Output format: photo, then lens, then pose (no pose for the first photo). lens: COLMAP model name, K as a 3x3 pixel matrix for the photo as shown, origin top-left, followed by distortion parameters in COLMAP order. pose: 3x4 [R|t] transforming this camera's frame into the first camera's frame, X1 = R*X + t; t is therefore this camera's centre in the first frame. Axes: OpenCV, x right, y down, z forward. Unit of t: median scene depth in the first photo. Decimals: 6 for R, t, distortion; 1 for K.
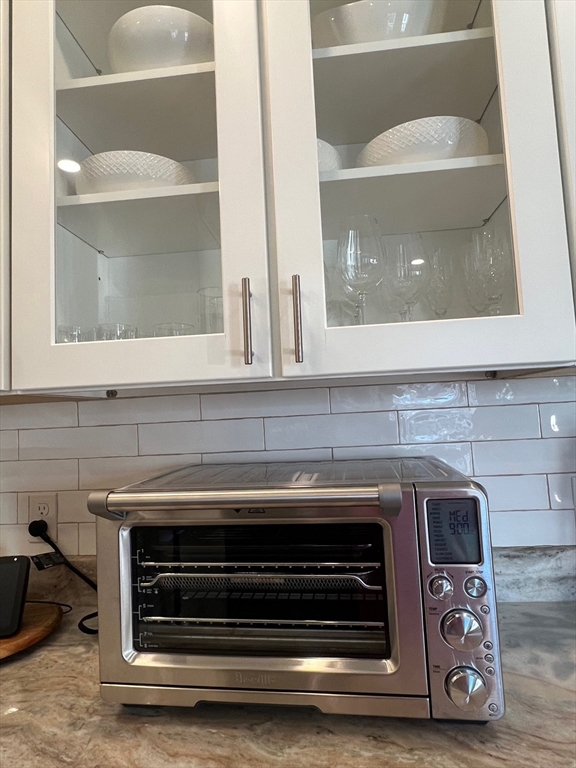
lens RADIAL K [[446.2, 0, 287.3], [0, 446.2, 382.6], [0, 0, 1]] dist [-0.006321, -0.000031]
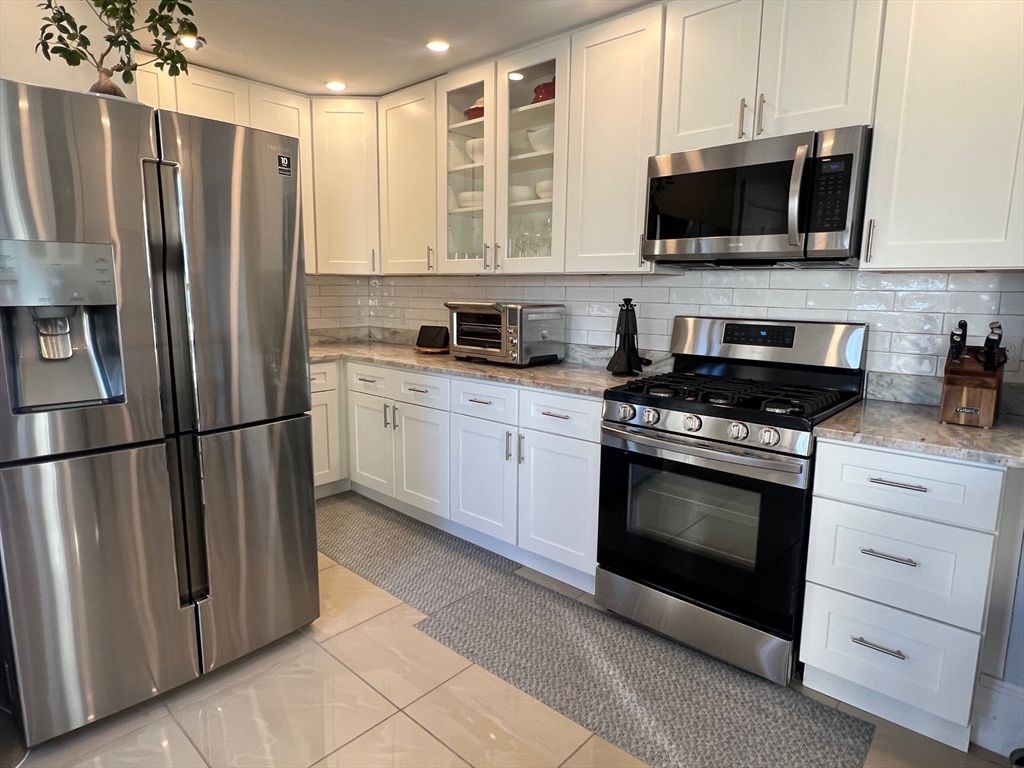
lens RADIAL K [[594.9, 0, 515.4], [0, 594.9, 385.8], [0, 0, 1]] dist [-0.006321, -0.000031]
pose [[0.795235, 0.154357, -0.586323, 2.907608], [-0.006879, 0.969285, 0.245845, -0.297622], [0.606262, -0.191471, 0.771871, -2.547101]]
